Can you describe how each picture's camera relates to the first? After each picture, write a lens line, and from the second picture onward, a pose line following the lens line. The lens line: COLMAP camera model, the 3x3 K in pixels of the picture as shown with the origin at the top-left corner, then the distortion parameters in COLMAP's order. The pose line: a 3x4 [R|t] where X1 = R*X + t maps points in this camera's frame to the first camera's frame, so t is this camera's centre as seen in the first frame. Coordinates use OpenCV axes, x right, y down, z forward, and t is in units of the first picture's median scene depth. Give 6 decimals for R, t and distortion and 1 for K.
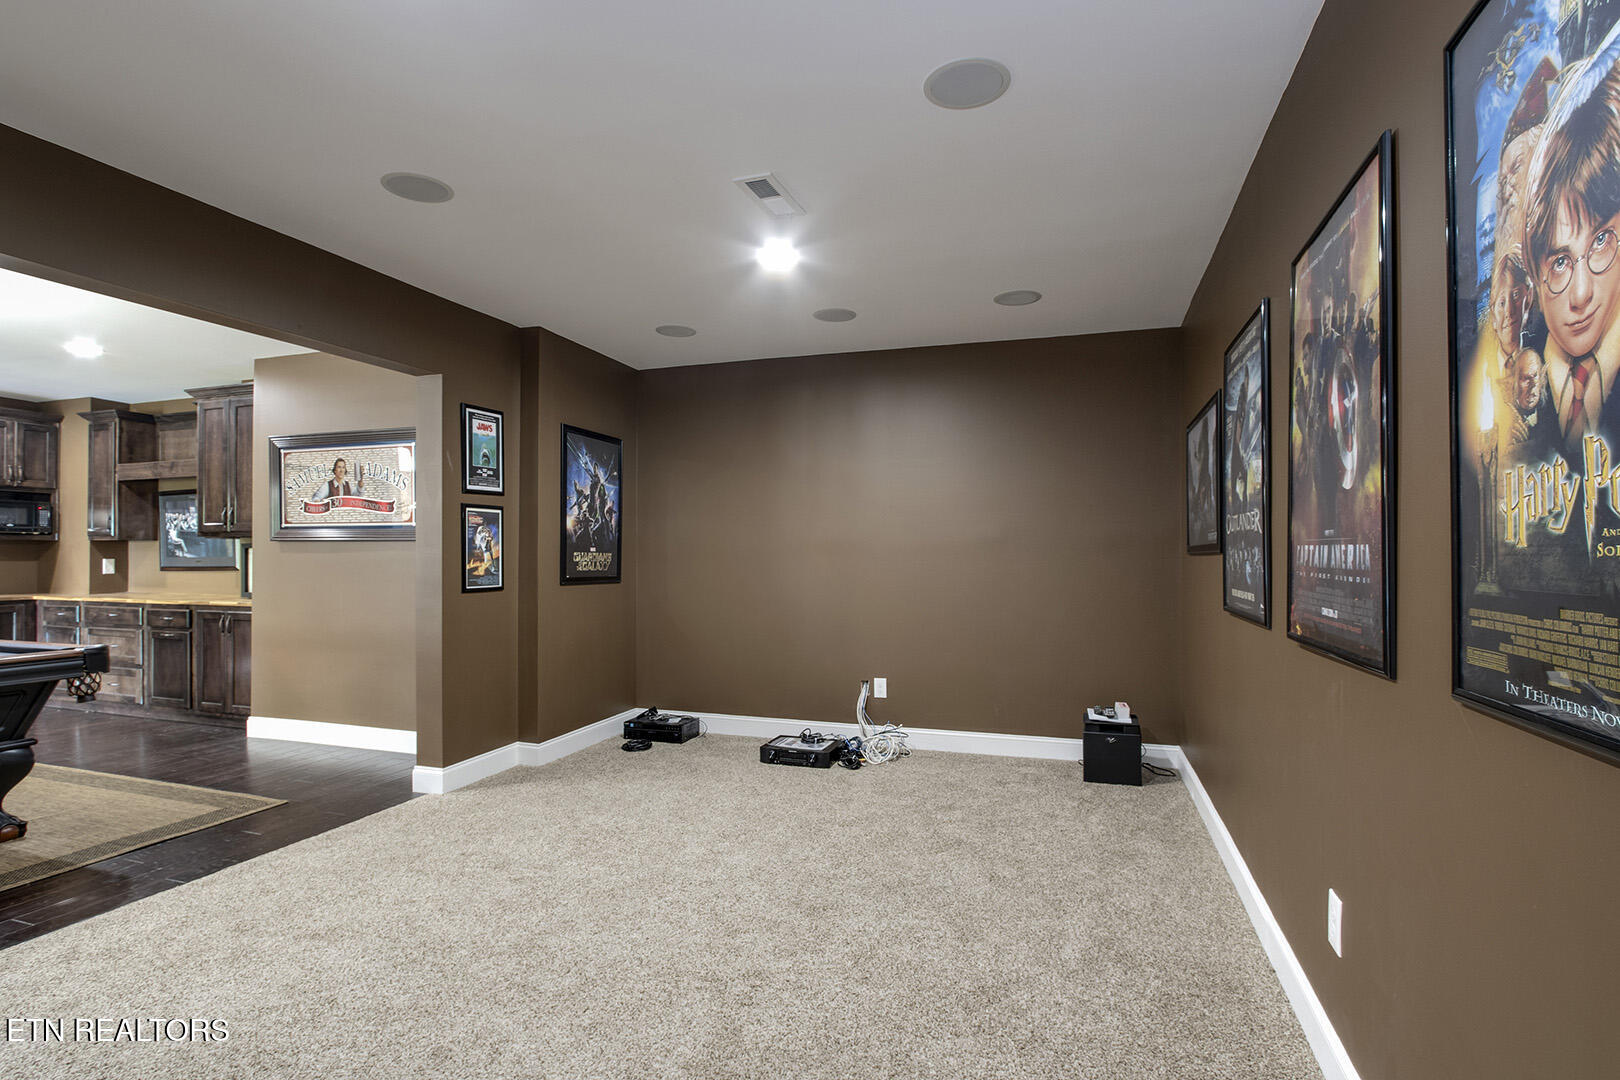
lens RADIAL K [[783.6, 0, 809.7], [0, 783.6, 549.0], [0, 0, 1]] dist [-0.024234, 0.000168]
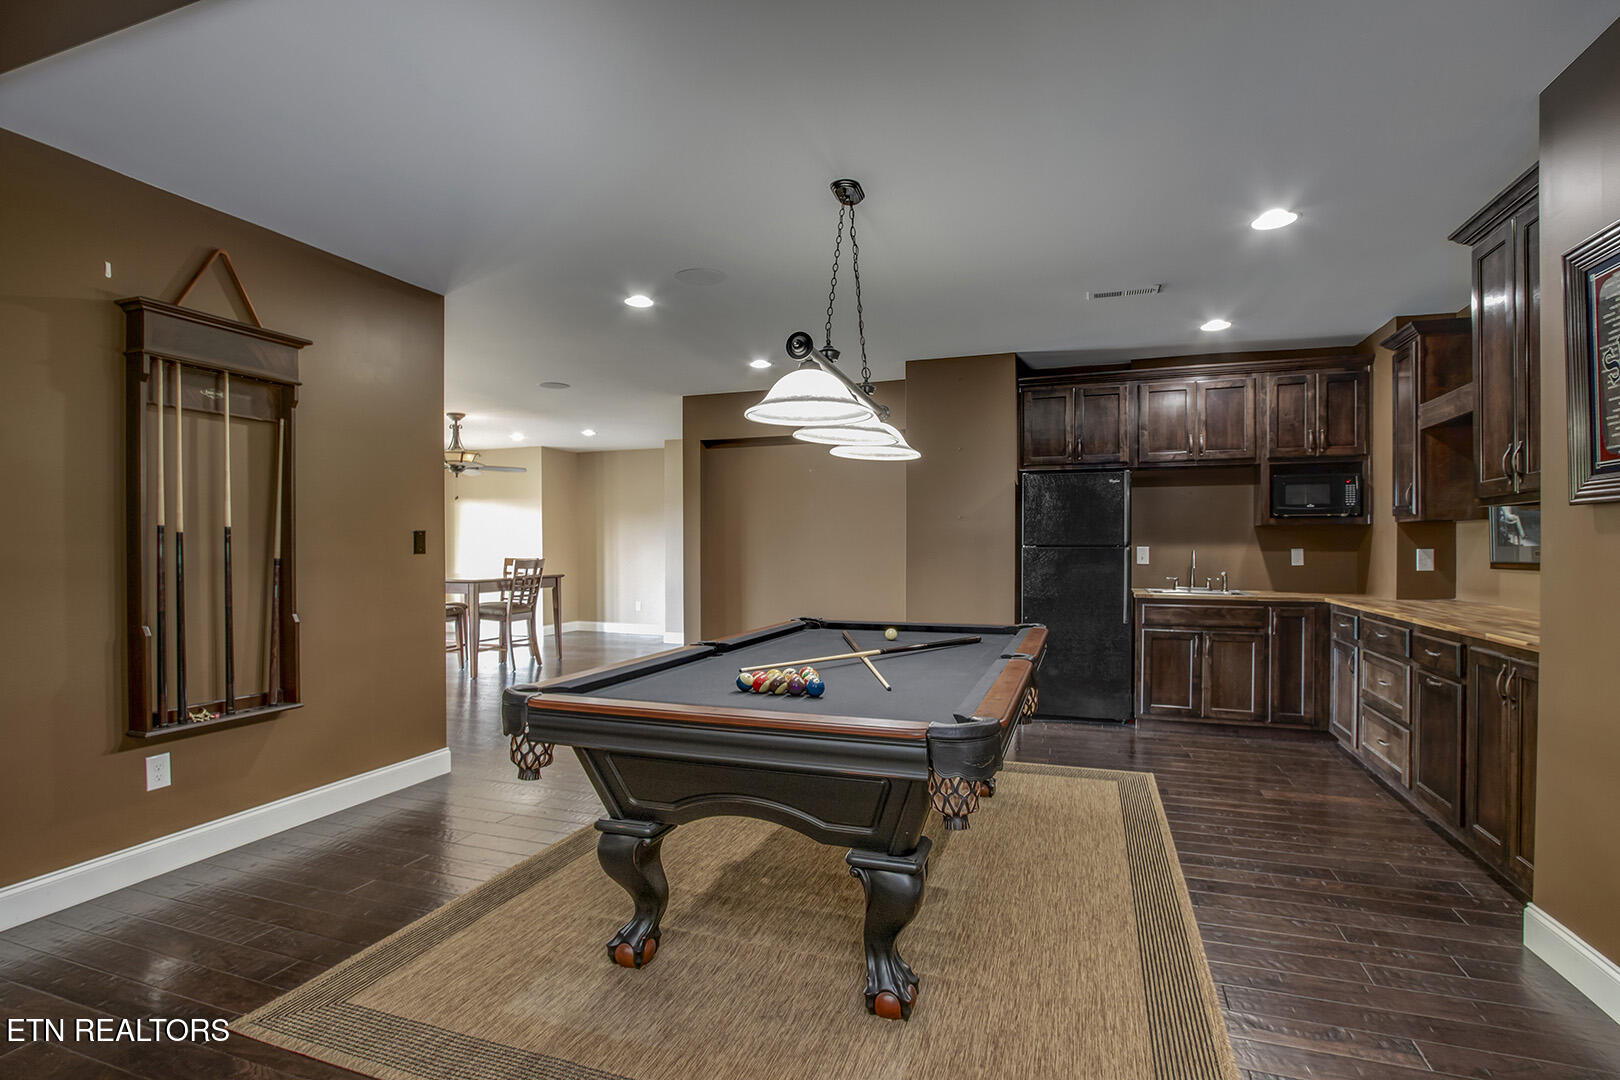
lens RADIAL K [[783.6, 0, 803.3], [0, 783.6, 550.3], [0, 0, 1]] dist [-0.024234, 0.000168]
pose [[-0.026208, 0.005251, -0.999643, -0.225883], [0.008376, 0.999952, 0.005033, 0.006520], [0.999621, -0.008241, -0.026250, 0.486044]]
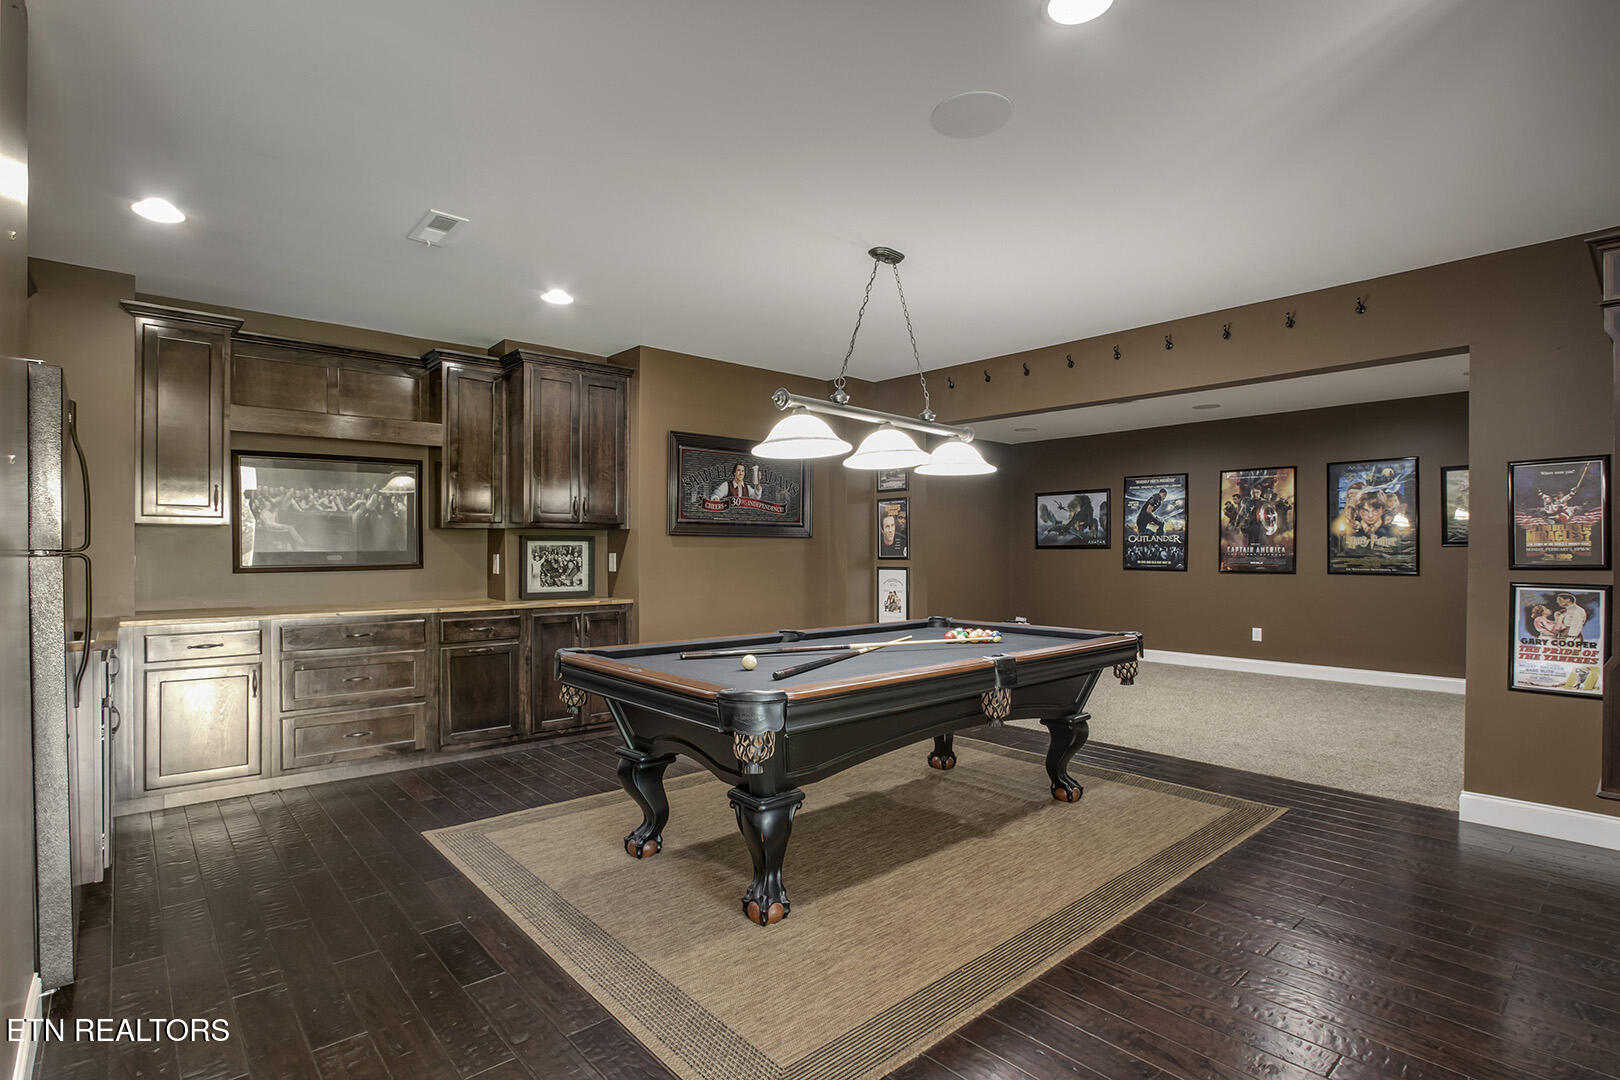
lens RADIAL K [[783.6, 0, 808.9], [0, 783.6, 539.3], [0, 0, 1]] dist [-0.024234, 0.000168]
pose [[0.500650, 0.010863, 0.865582, -1.186988], [-0.008317, 0.999935, -0.007738, 0.001758], [-0.865610, -0.003325, 0.500708, 0.272850]]
